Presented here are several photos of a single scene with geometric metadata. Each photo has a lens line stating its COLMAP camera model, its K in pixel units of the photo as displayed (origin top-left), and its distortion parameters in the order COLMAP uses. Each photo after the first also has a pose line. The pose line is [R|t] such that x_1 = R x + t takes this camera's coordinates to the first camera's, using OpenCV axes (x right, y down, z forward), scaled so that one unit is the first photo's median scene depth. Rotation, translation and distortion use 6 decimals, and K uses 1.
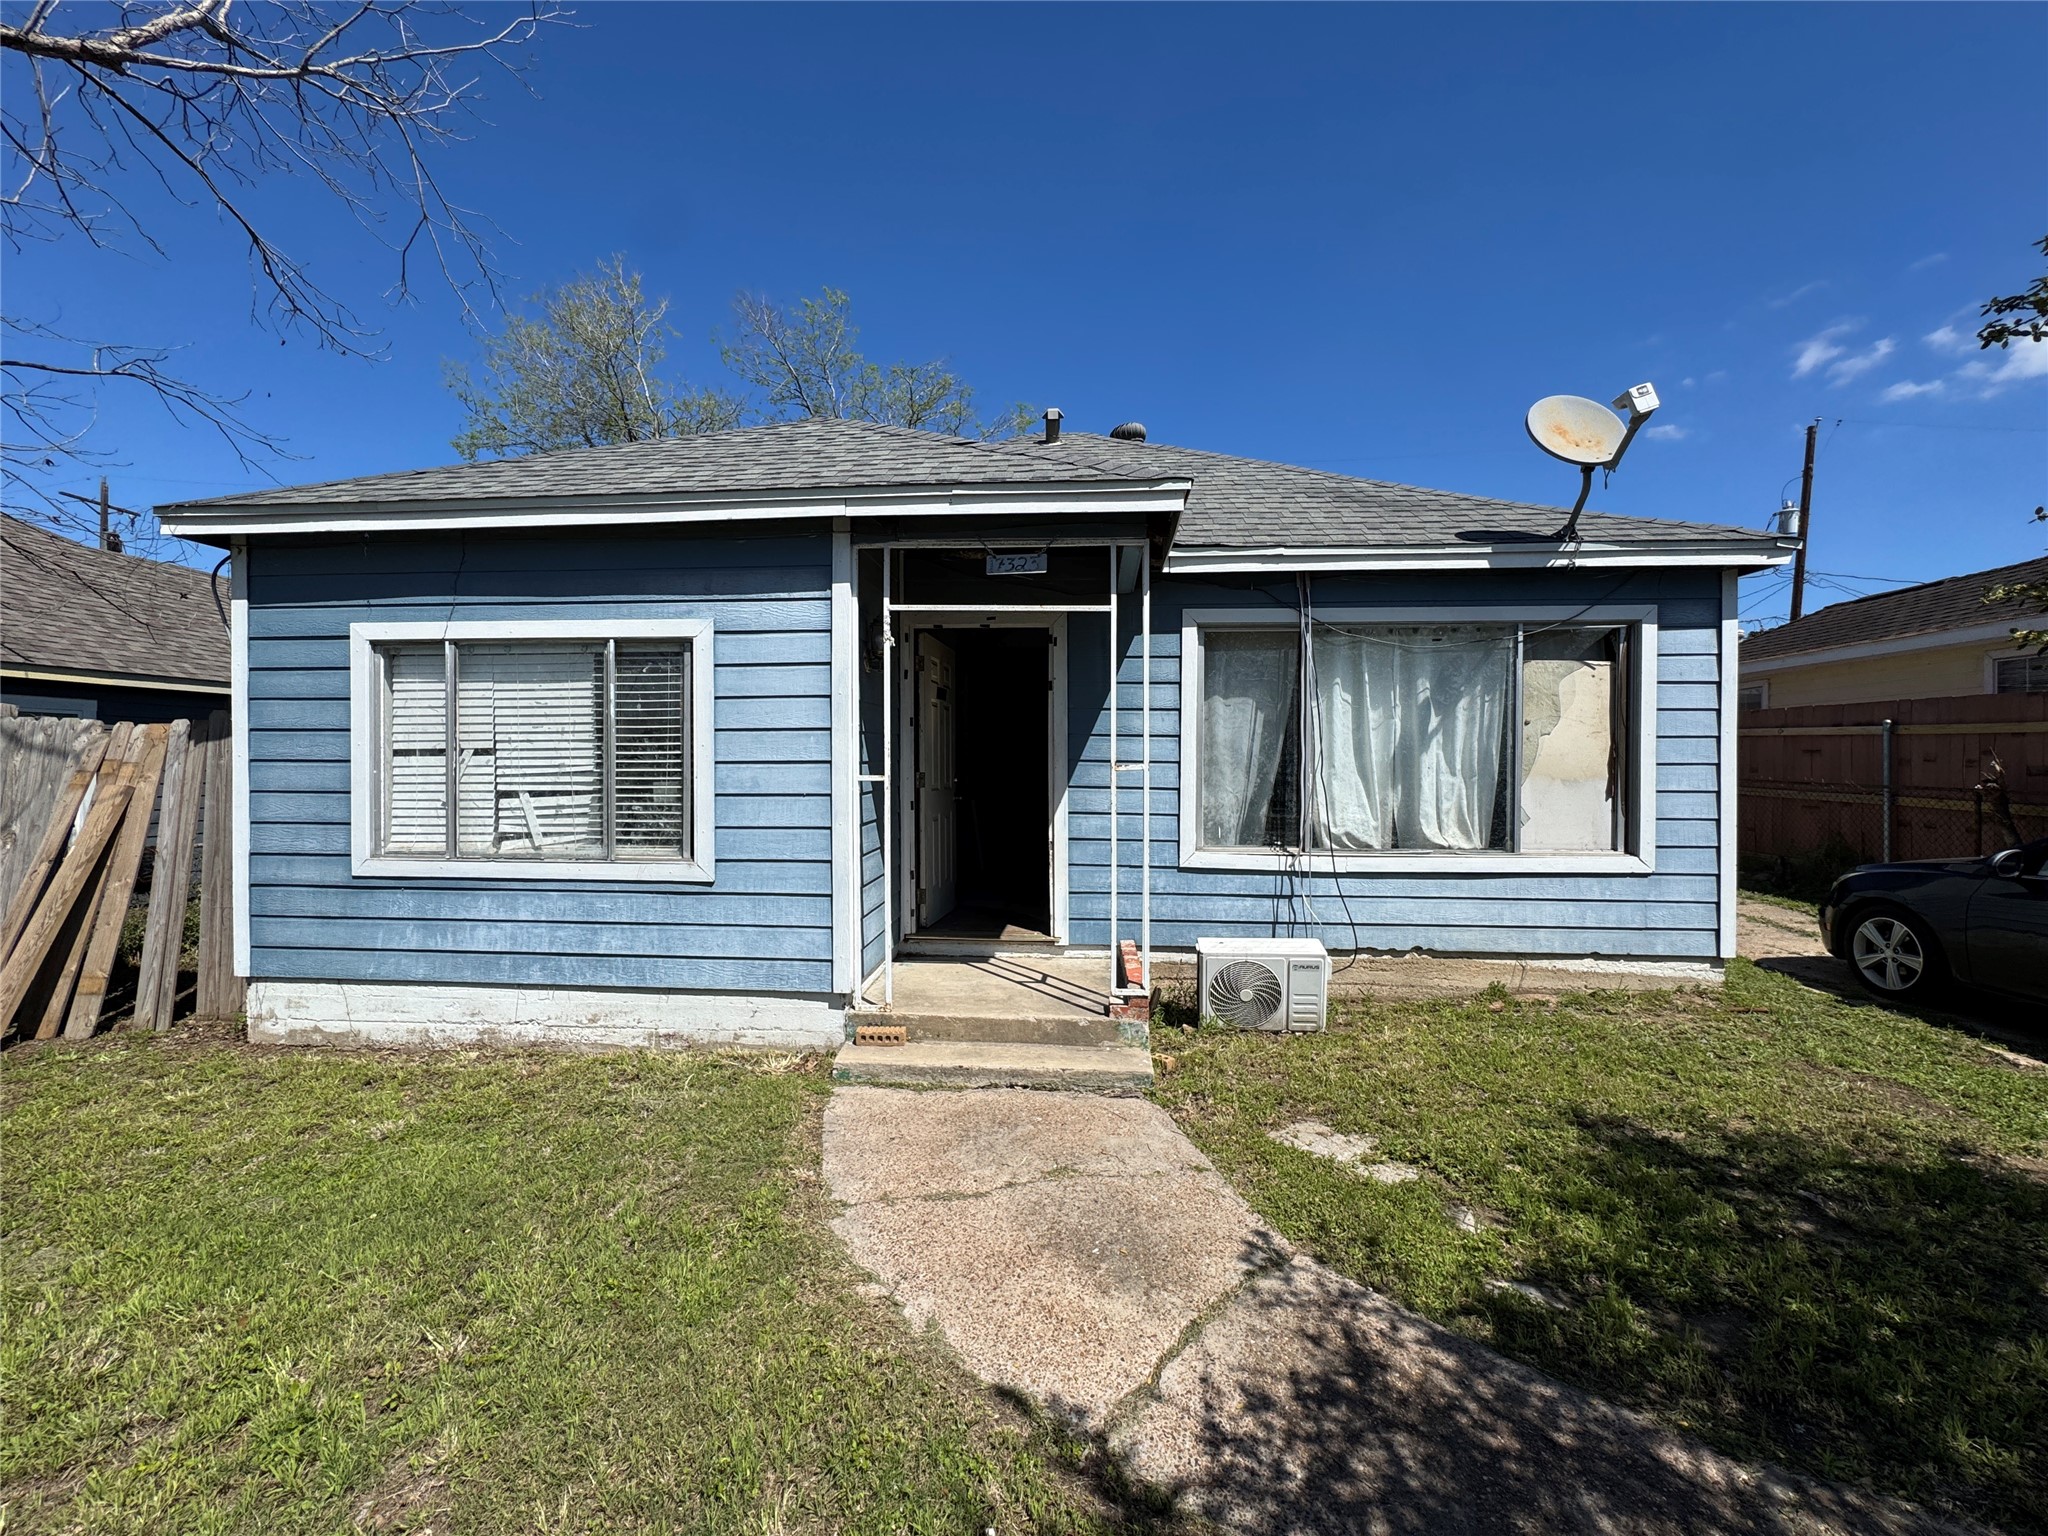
lens RADIAL K [[851.8, 0, 1024.0], [0, 851.8, 768.0], [0, 0, 1]] dist [-0.013907, 0.000035]
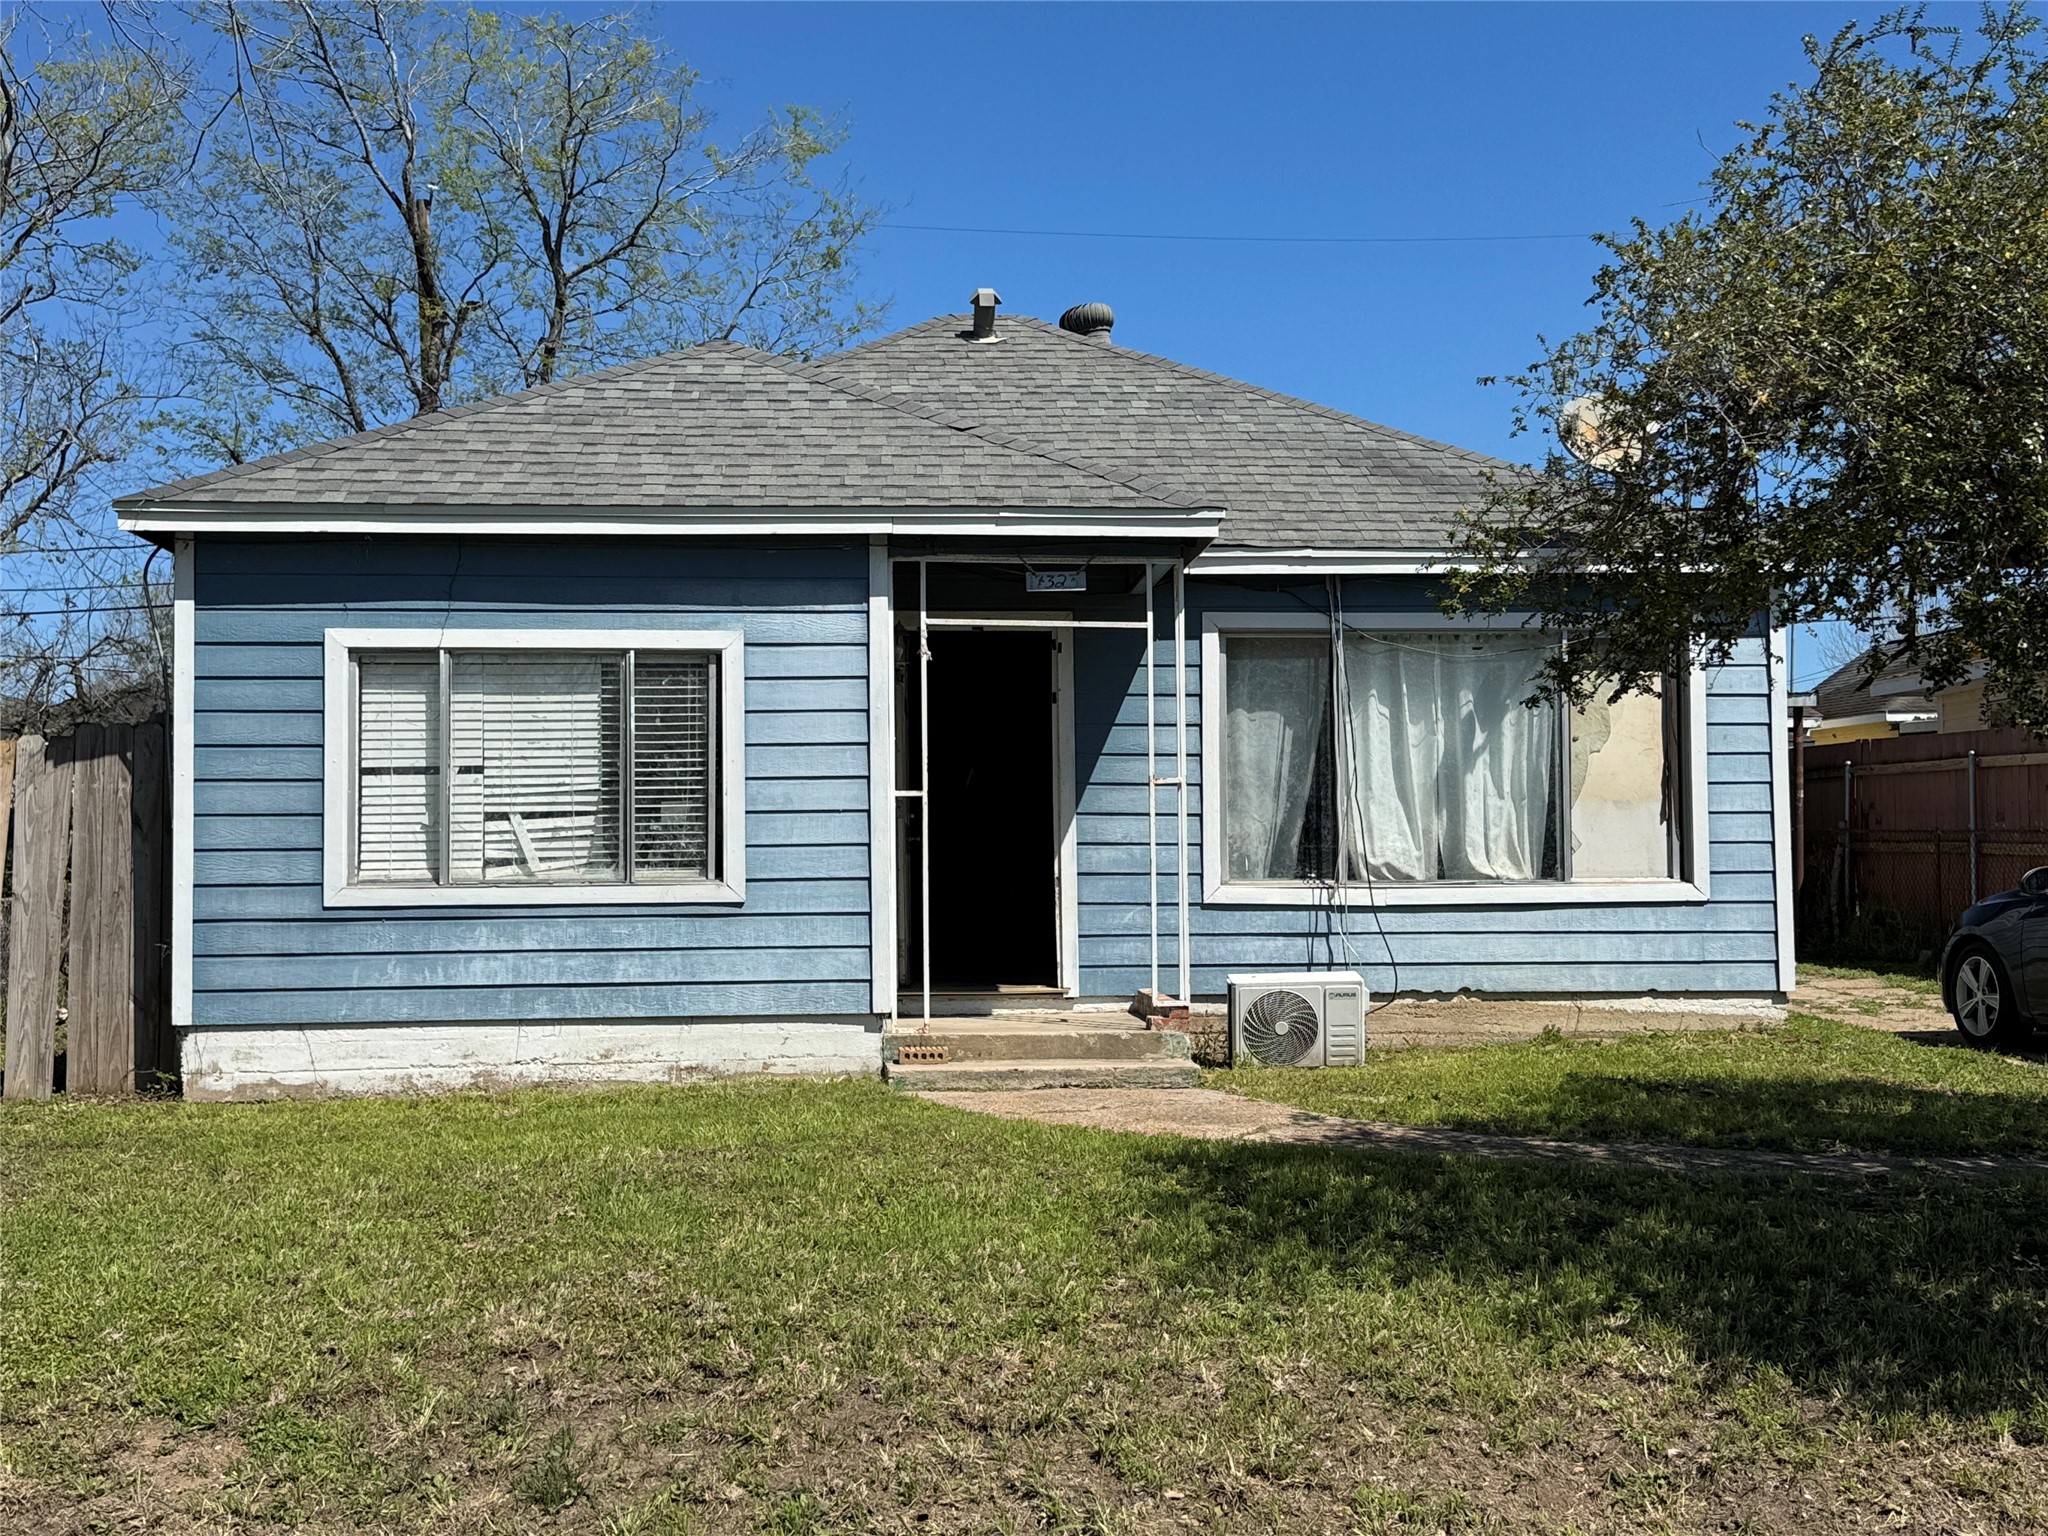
lens RADIAL K [[2143.2, 0, 1024.0], [0, 2143.2, 768.0], [0, 0, 1]] dist [0.159391, -0.619427]
pose [[0.987998, -0.003050, 0.154434, -0.407871], [0.011258, 0.998568, -0.052300, 0.107562], [-0.154054, 0.053411, 0.986618, -1.391966]]
